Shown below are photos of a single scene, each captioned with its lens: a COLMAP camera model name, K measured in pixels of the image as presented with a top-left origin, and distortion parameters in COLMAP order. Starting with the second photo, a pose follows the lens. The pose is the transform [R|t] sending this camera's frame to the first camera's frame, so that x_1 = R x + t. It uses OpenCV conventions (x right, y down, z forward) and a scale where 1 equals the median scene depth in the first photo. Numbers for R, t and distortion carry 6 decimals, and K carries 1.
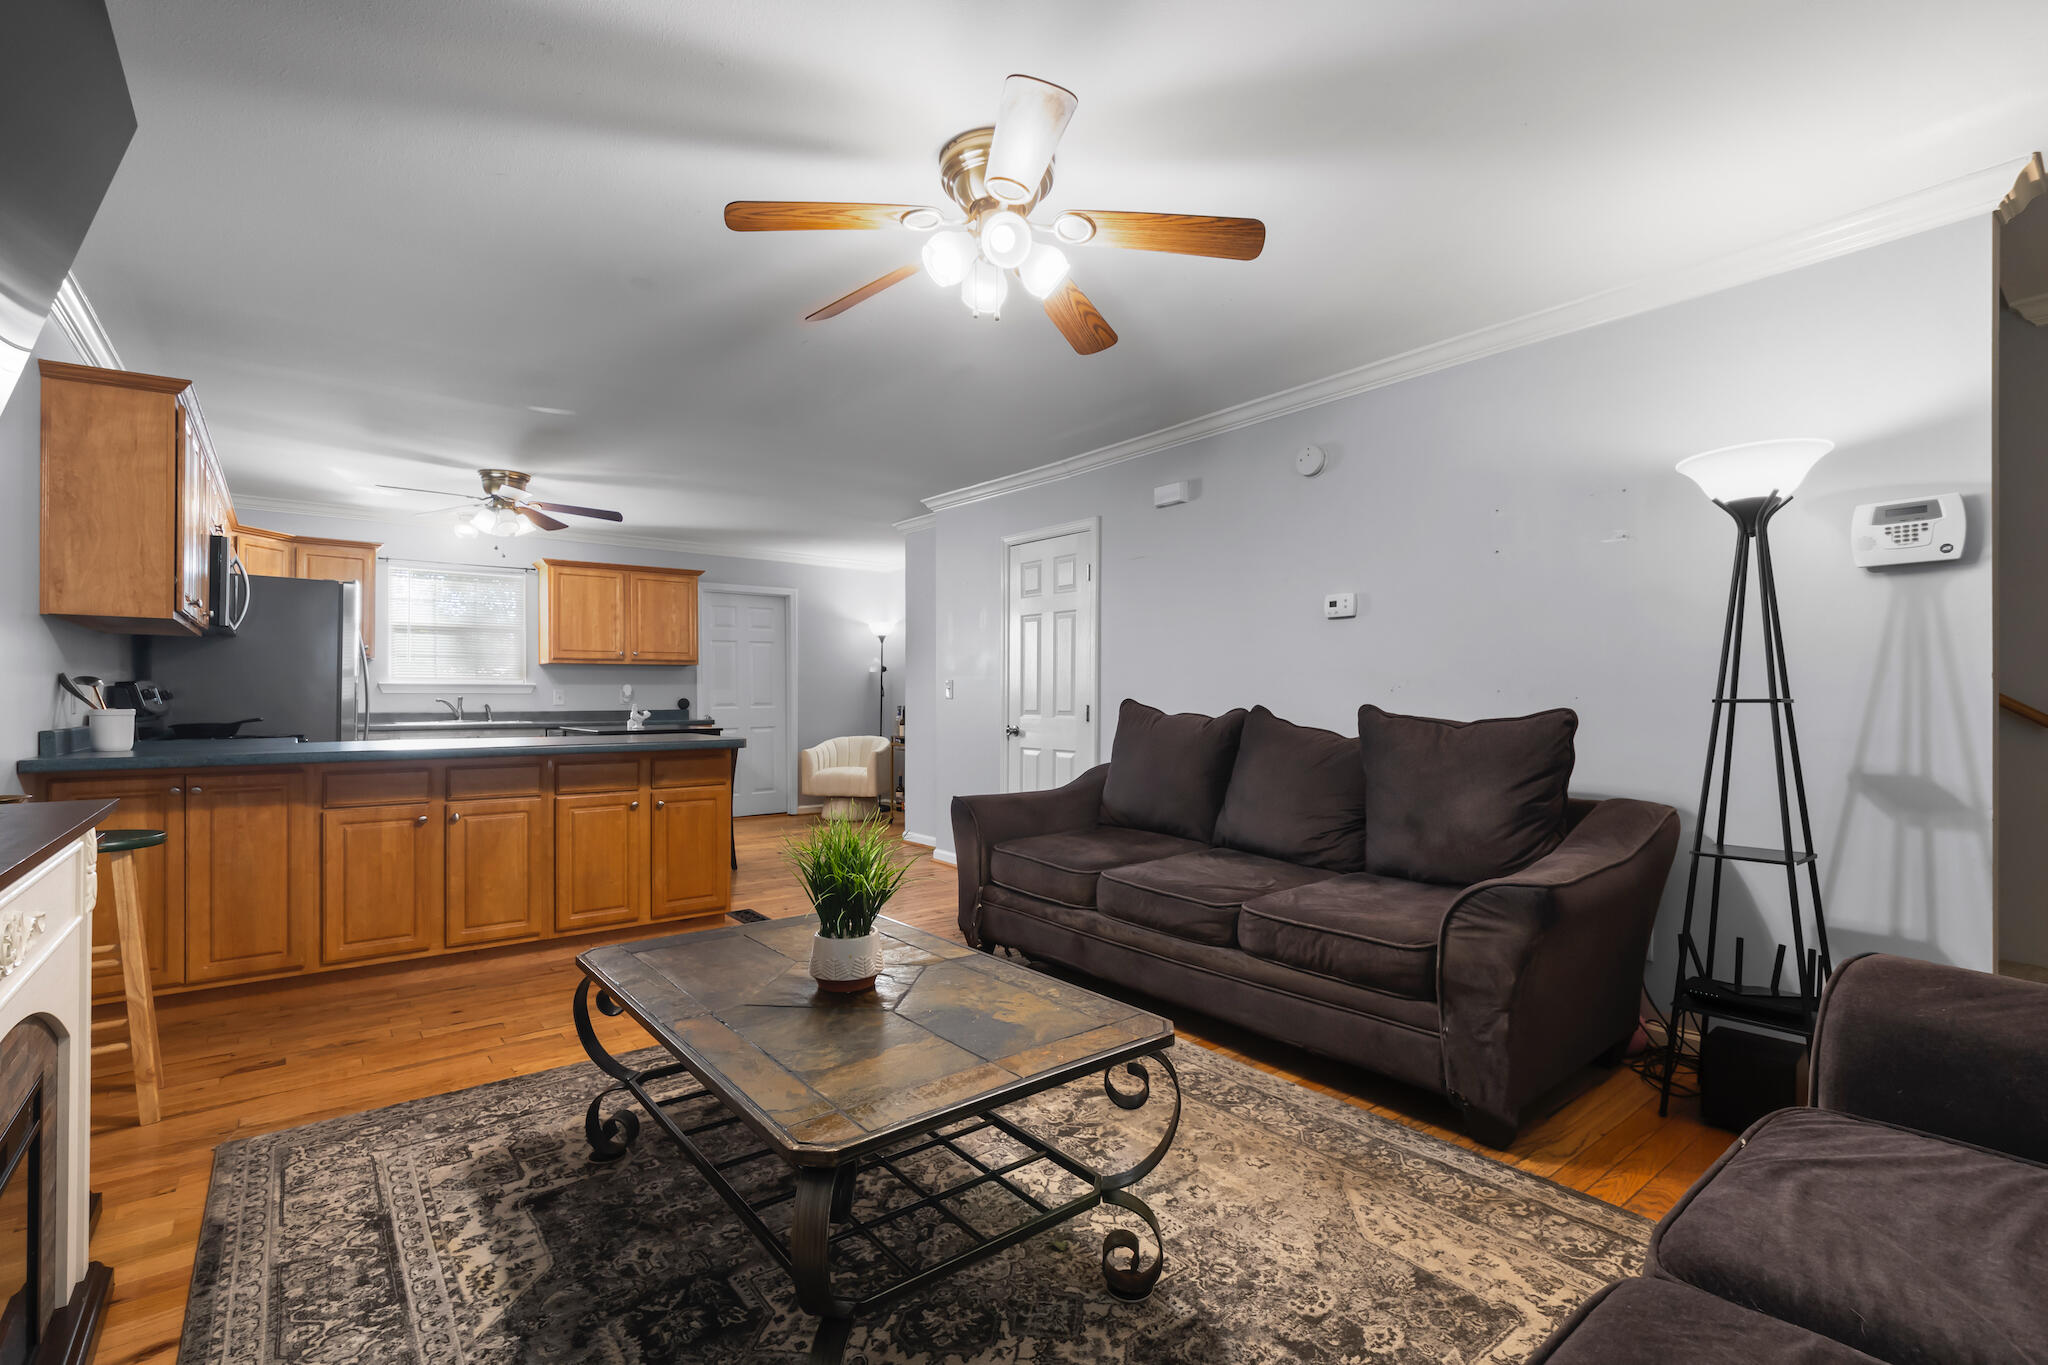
lens RADIAL K [[911.1, 0, 1026.0], [0, 911.1, 692.7], [0, 0, 1]] dist [-0.002615, 0.001530]
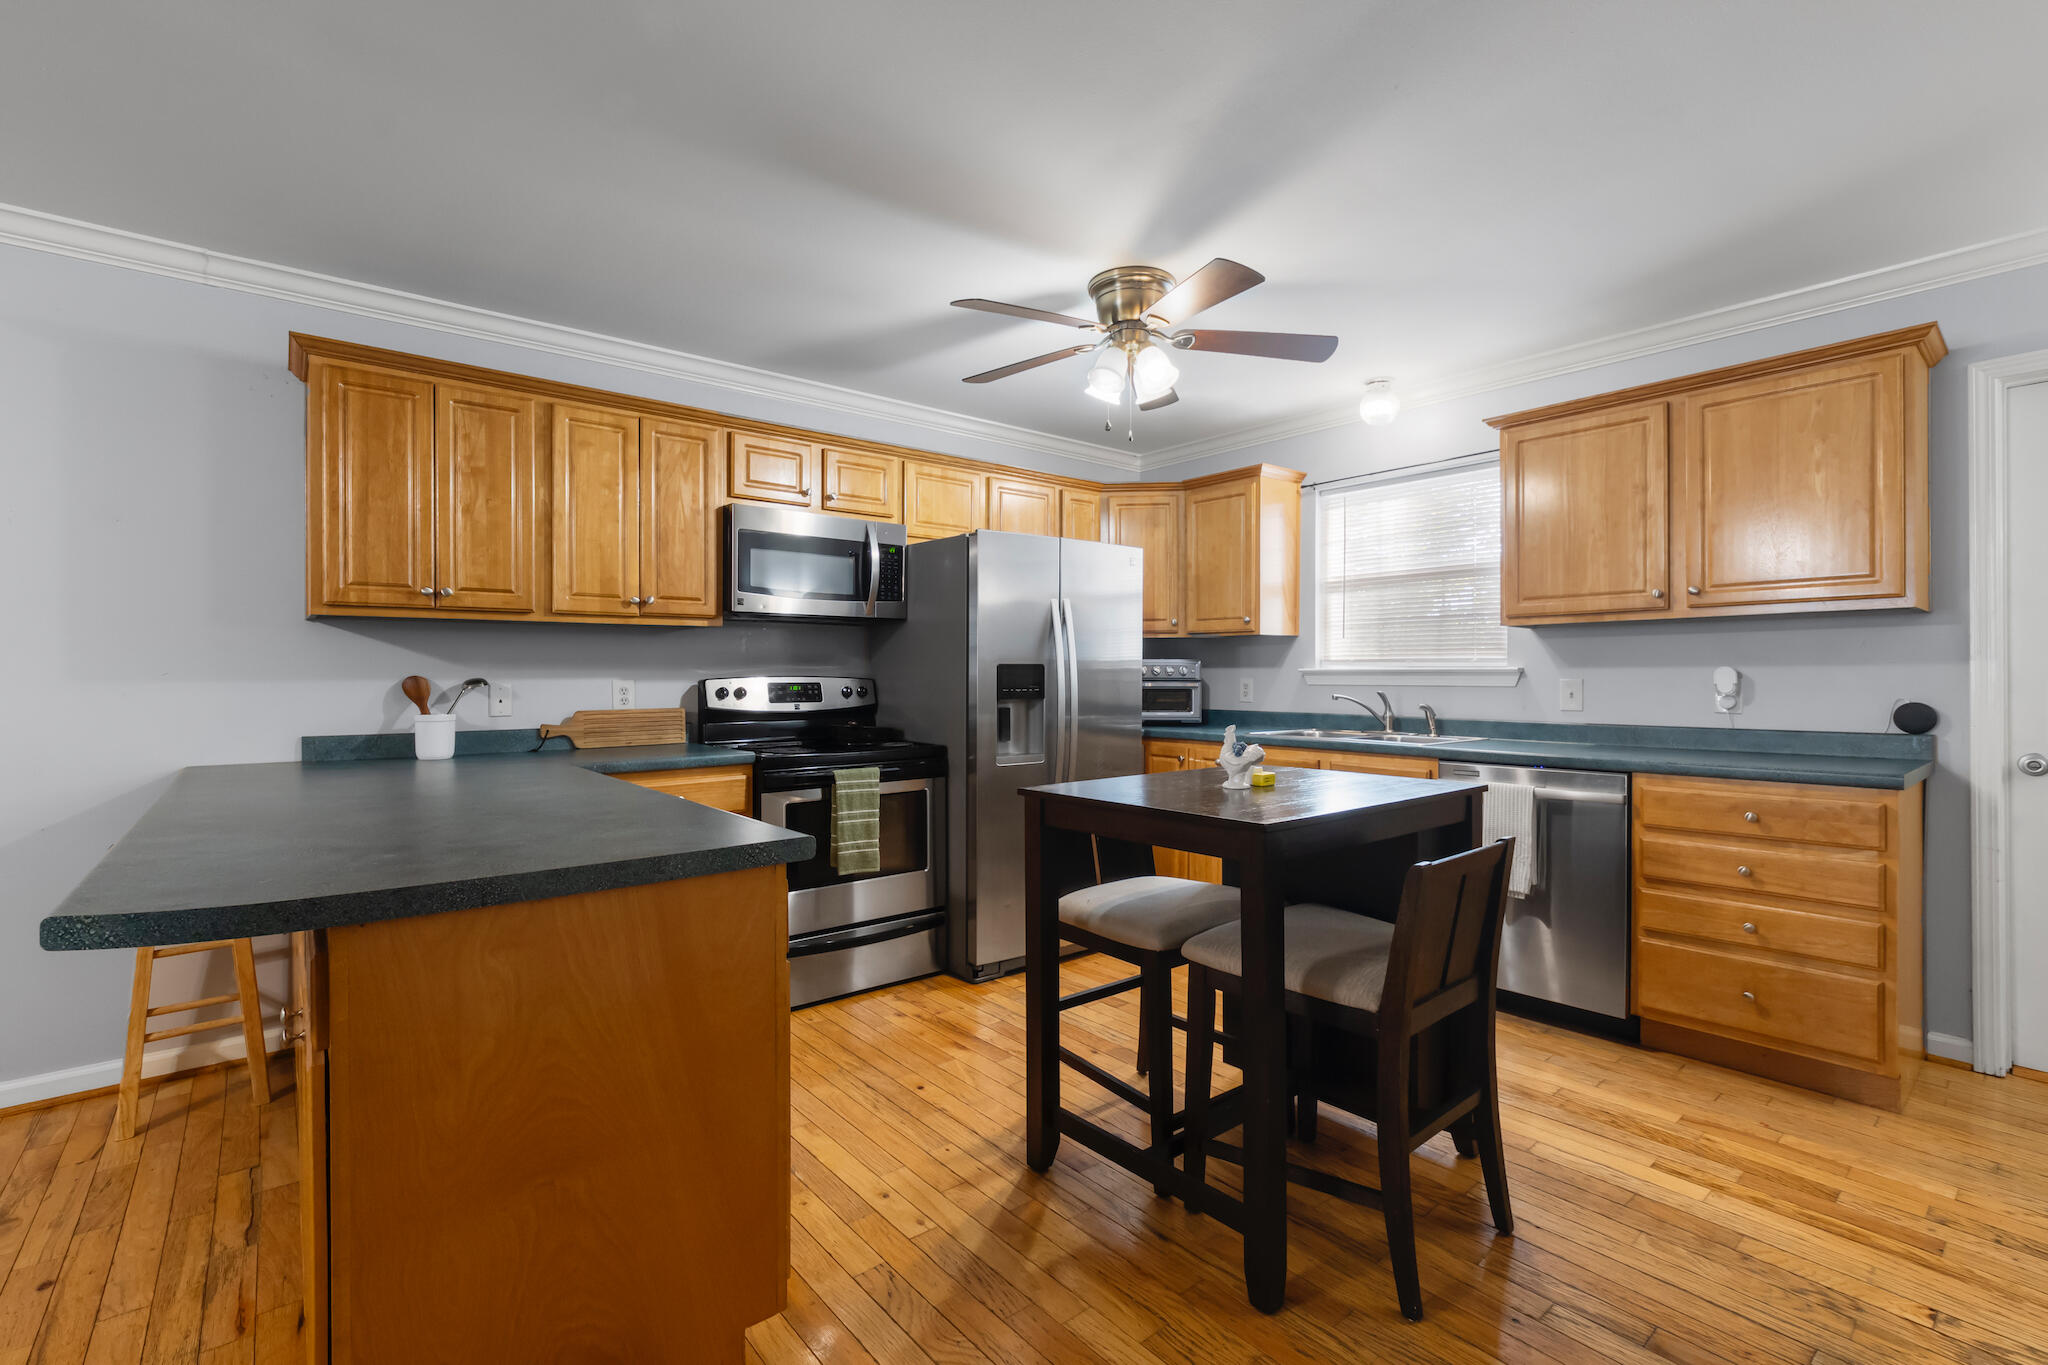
lens RADIAL K [[911.1, 0, 1026.7], [0, 911.1, 675.8], [0, 0, 1]] dist [-0.002615, 0.001530]
pose [[0.013397, 0.003905, -0.999903, -0.027194], [0.007316, 0.999965, 0.004004, -0.009356], [0.999883, -0.007369, 0.013368, 0.727911]]
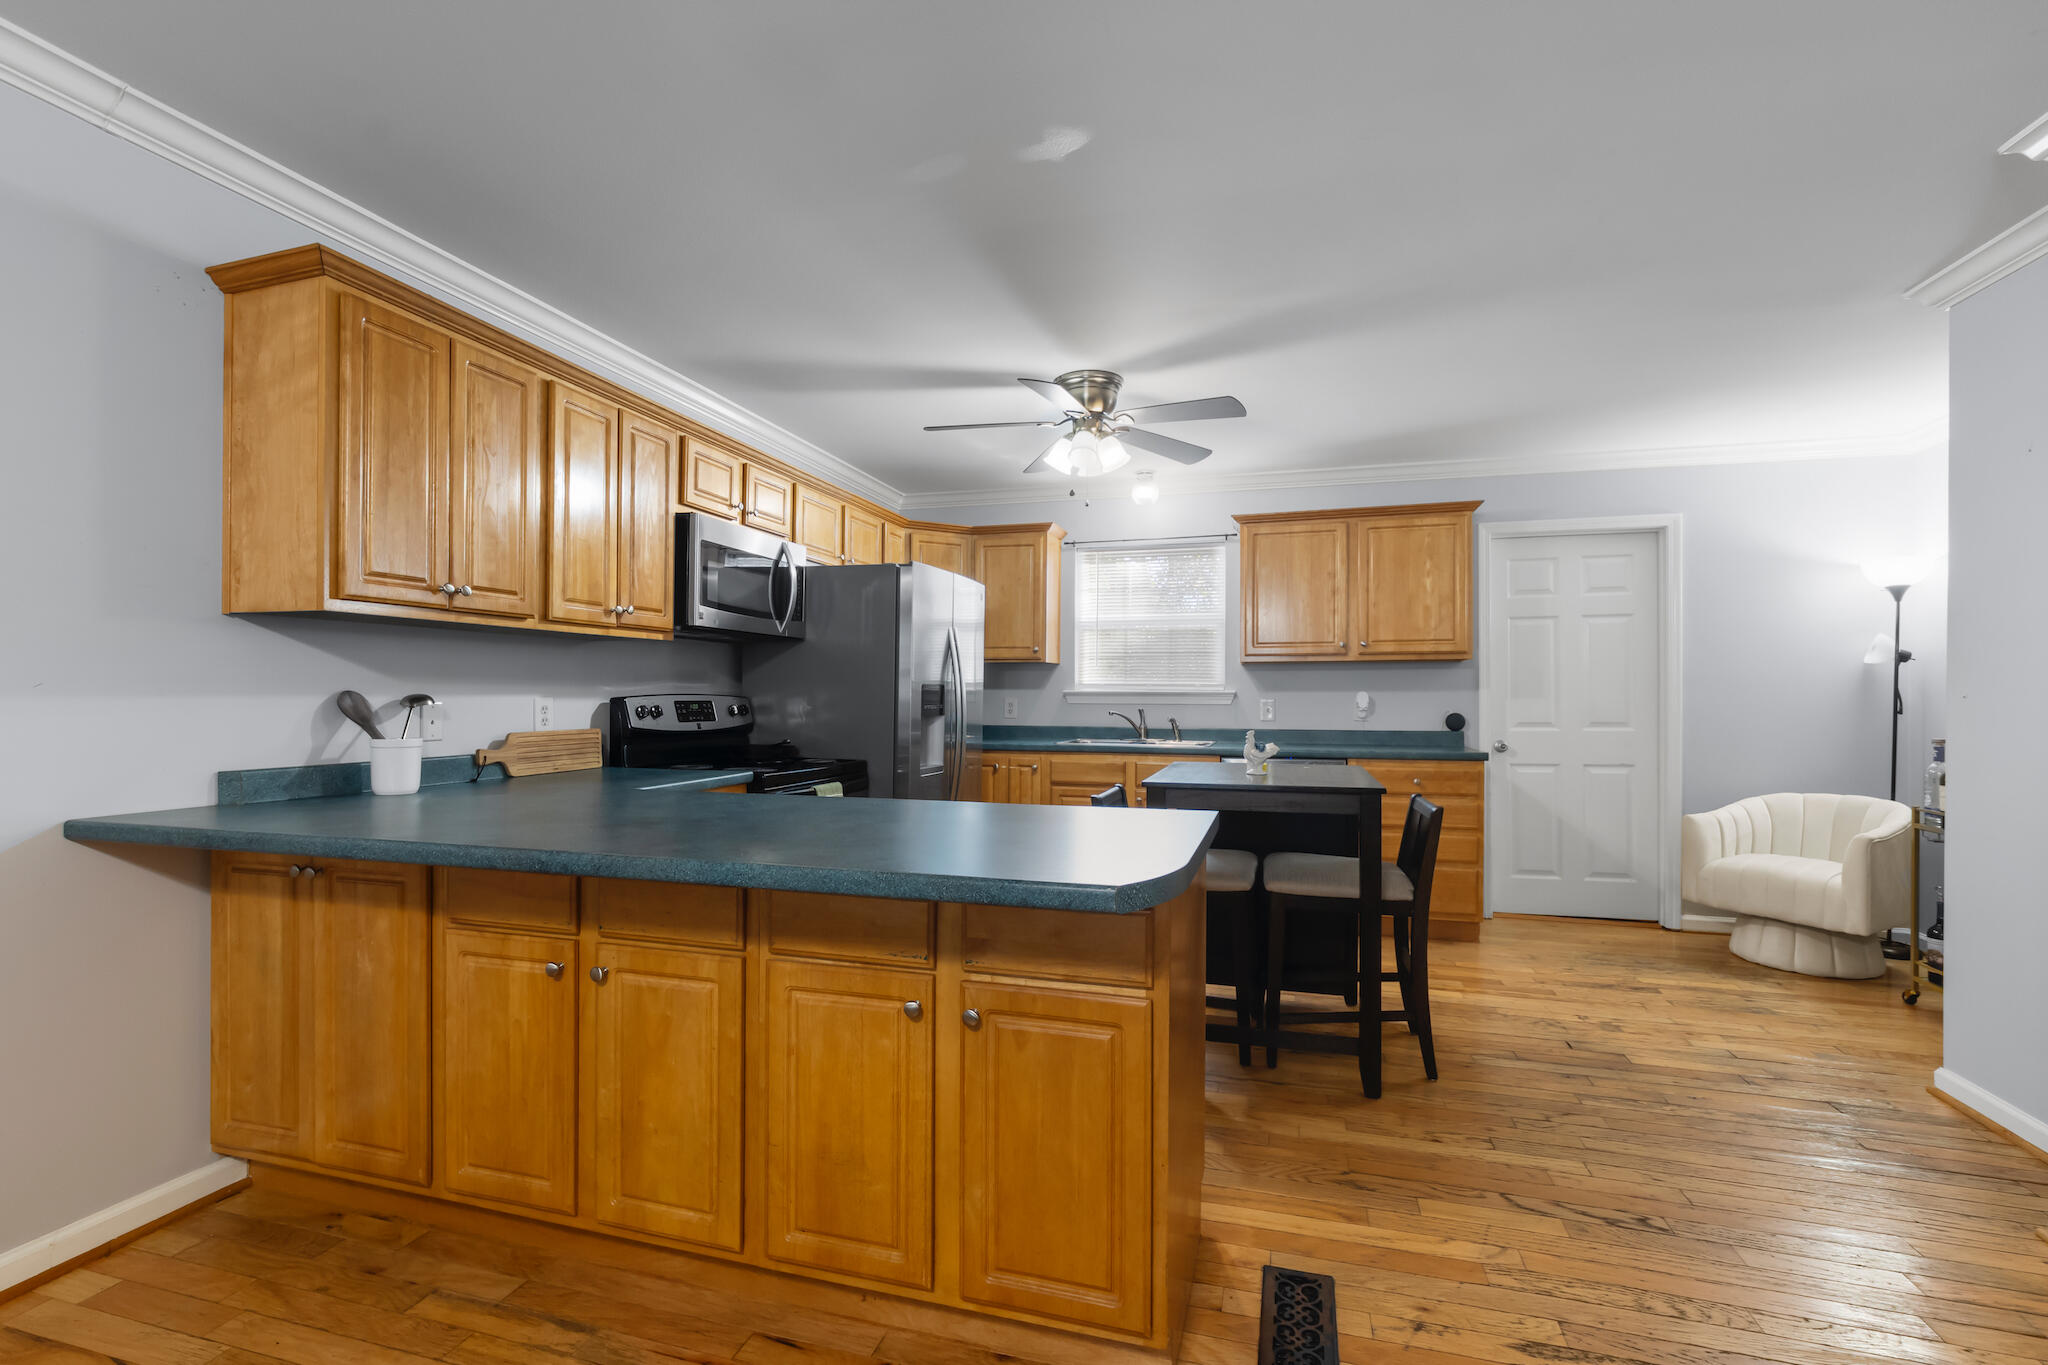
lens RADIAL K [[911.1, 0, 1022.0], [0, 911.1, 694.7], [0, 0, 1]] dist [-0.002615, 0.001530]
pose [[0.574137, 0.003459, -0.818752, -0.040255], [-0.000707, 0.999993, 0.003729, -0.009660], [0.818759, -0.001563, 0.574136, 0.449410]]
